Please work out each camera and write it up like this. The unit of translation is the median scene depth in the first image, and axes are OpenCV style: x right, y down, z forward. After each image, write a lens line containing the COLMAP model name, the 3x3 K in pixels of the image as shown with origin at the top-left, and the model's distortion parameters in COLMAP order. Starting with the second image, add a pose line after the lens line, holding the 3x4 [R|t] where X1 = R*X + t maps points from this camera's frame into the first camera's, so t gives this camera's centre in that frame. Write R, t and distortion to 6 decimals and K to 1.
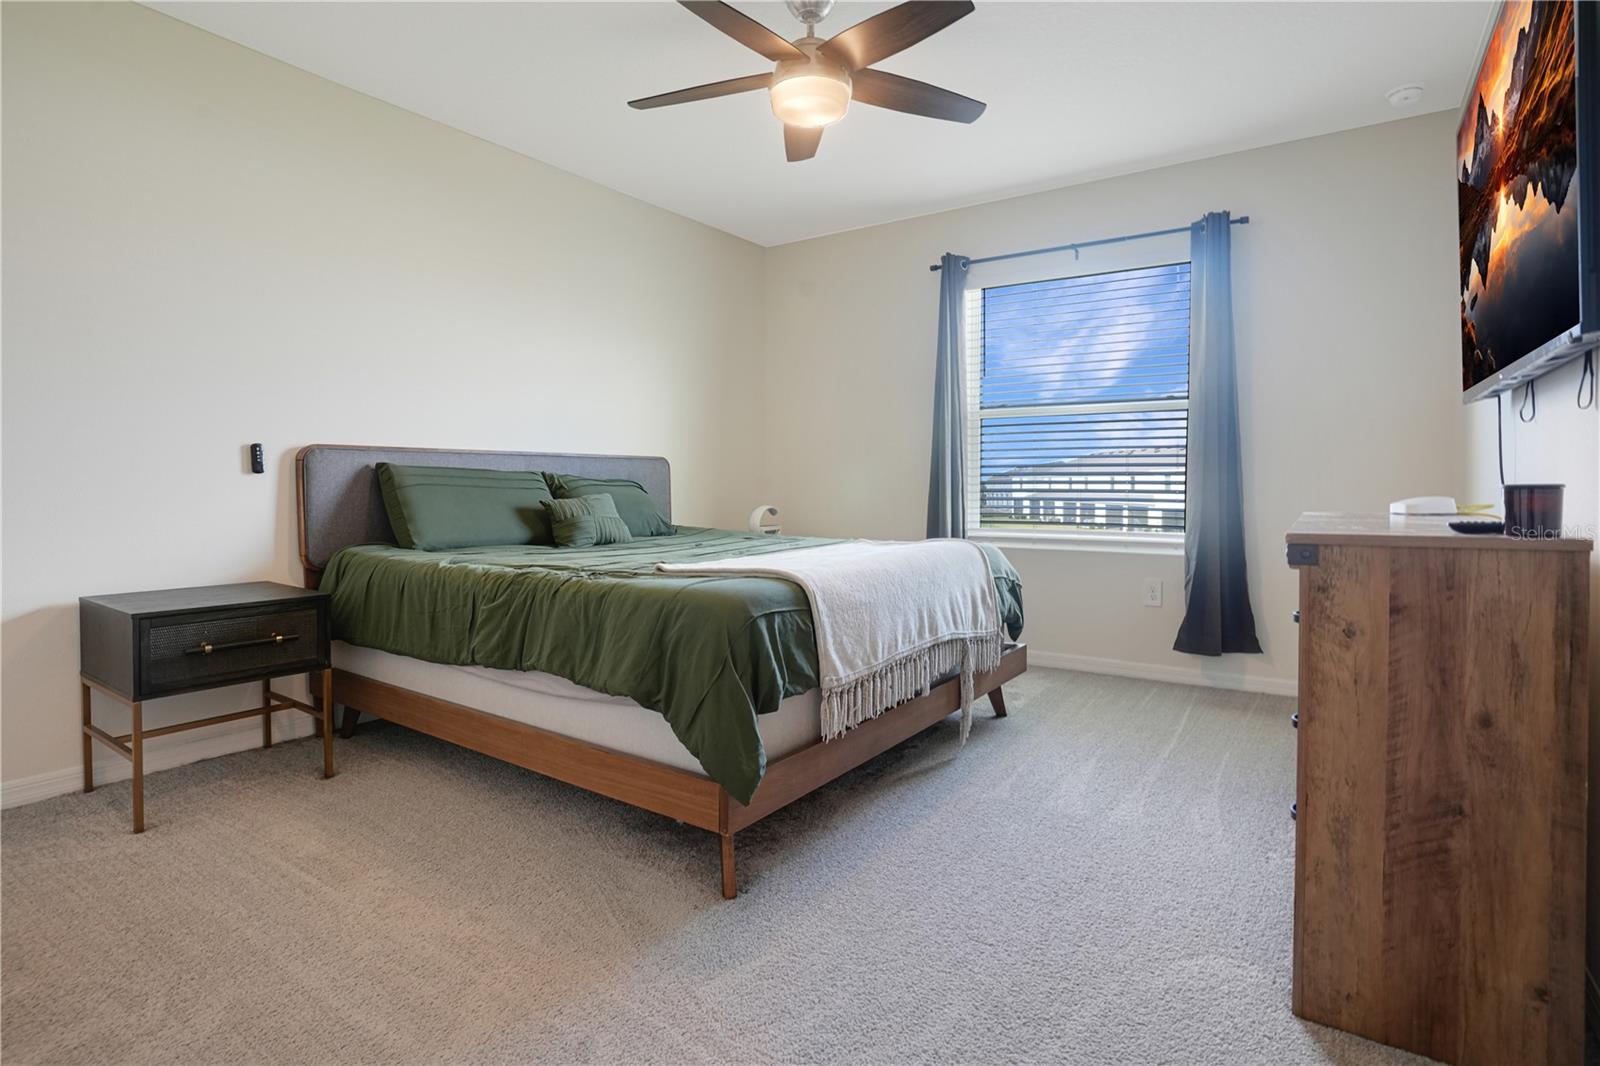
lens RADIAL K [[809.8, 0, 797.5], [0, 809.8, 498.1], [0, 0, 1]] dist [-0.043589, 0.000330]
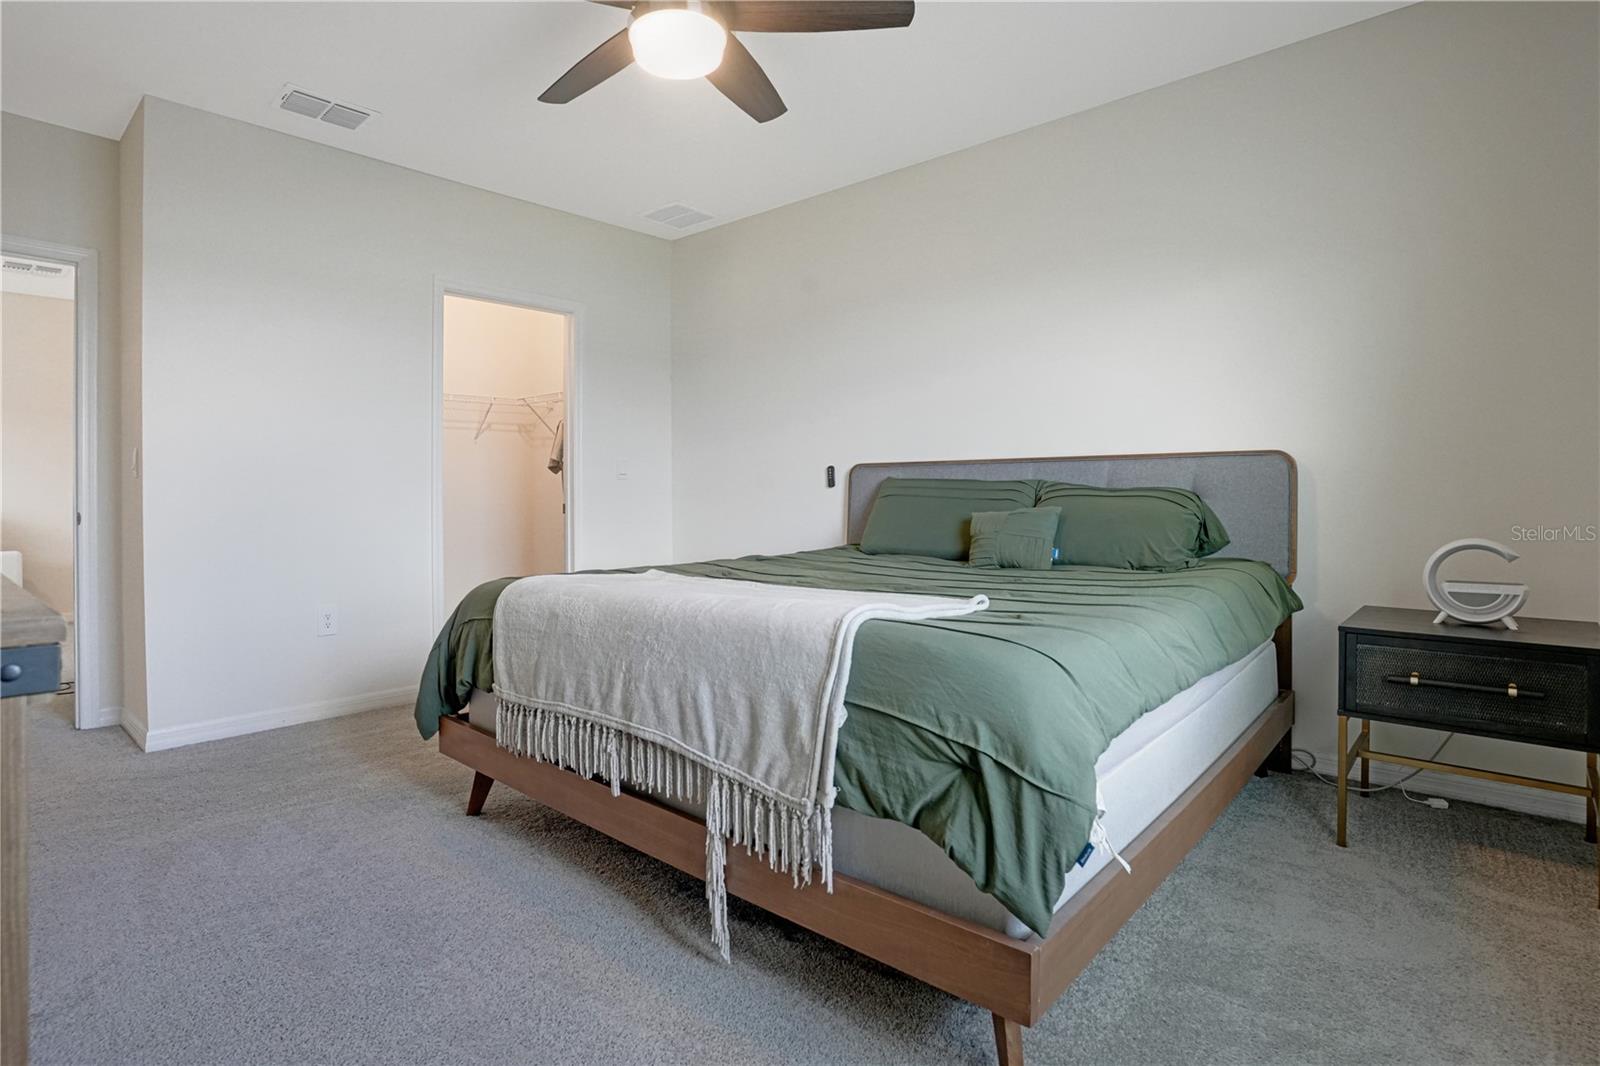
lens RADIAL K [[809.8, 0, 797.5], [0, 809.8, 498.1], [0, 0, 1]] dist [-0.043589, 0.000330]
pose [[-0.114939, 0.010529, -0.993317, 0.764728], [-0.007077, 0.999910, 0.011418, -0.027426], [0.993347, 0.008342, -0.114854, 1.111863]]
